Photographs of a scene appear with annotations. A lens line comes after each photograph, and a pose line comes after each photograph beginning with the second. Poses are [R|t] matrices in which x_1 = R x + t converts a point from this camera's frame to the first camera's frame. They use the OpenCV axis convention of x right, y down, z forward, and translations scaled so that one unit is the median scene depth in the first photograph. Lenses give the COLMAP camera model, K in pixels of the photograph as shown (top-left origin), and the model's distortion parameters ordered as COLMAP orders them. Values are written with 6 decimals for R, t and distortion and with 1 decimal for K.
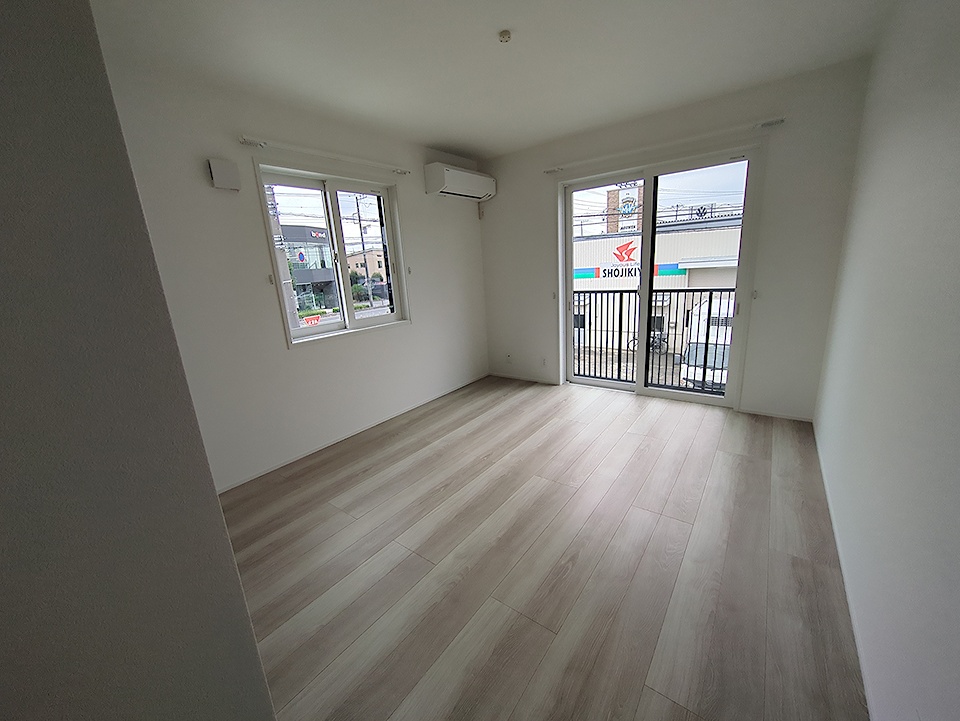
lens RADIAL K [[378.1, 0, 475.6], [0, 378.1, 361.8], [0, 0, 1]] dist [-0.002493, 0.002409]
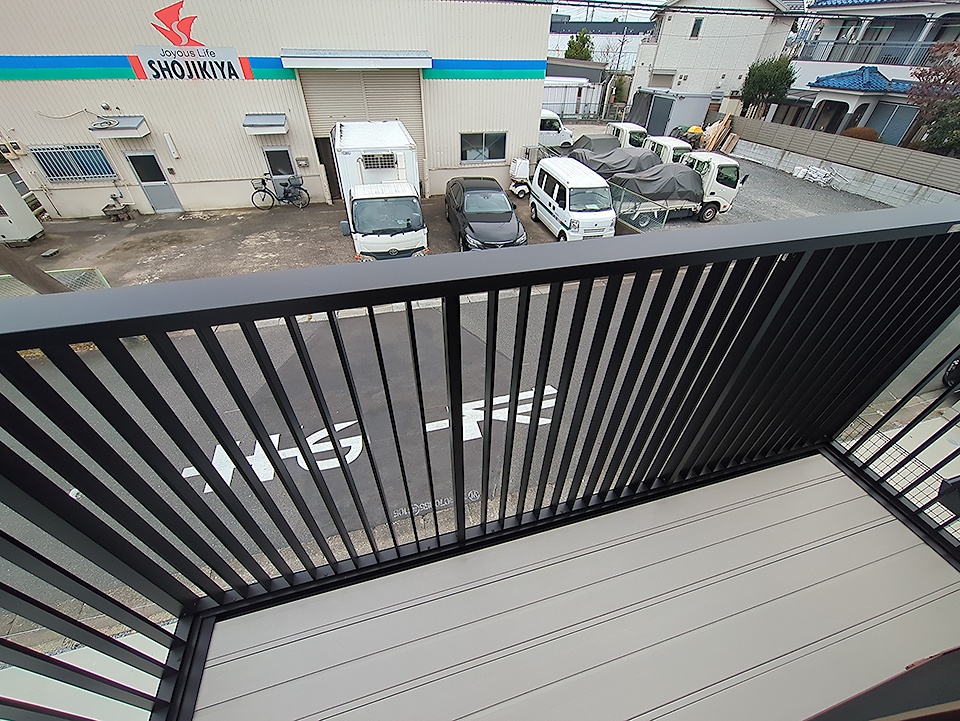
lens RADIAL K [[378.1, 0, 478.7], [0, 378.1, 362.8], [0, 0, 1]] dist [-0.002493, 0.002409]
pose [[0.599977, -0.458216, 0.655794, 0.067486], [0.141426, 0.867563, 0.476795, -0.060196], [-0.787417, -0.193320, 0.585321, 0.223225]]
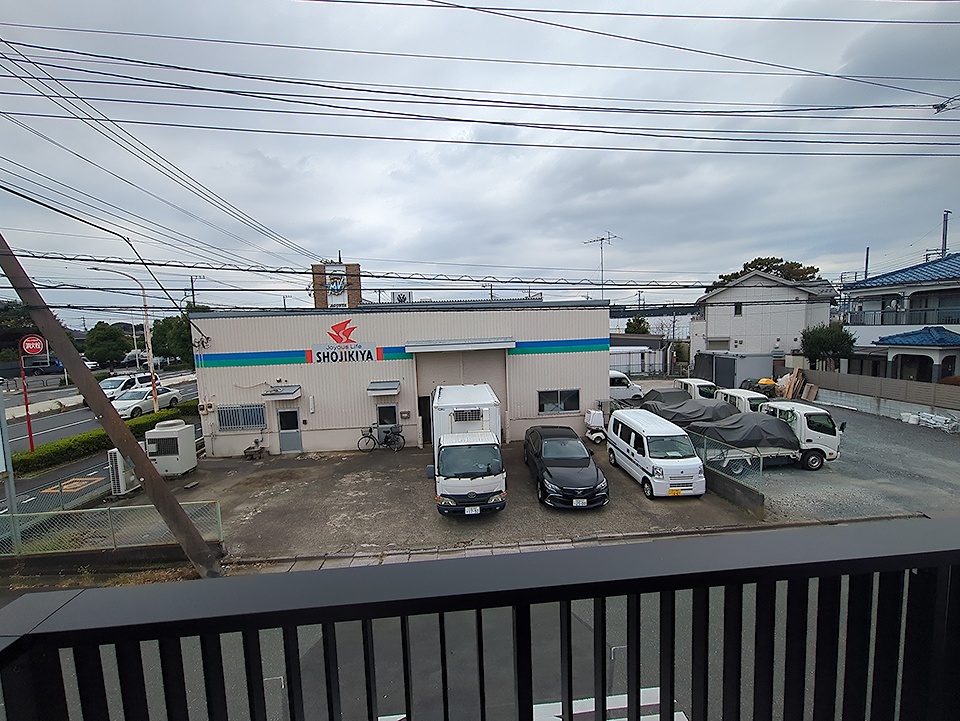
lens RADIAL K [[378.1, 0, 479.8], [0, 378.1, 363.9], [0, 0, 1]] dist [-0.002493, 0.002409]
pose [[0.742666, -0.022886, 0.669271, 0.065795], [0.149783, 0.979773, -0.132705, -0.069132], [-0.652697, 0.198801, 0.731071, 0.218541]]
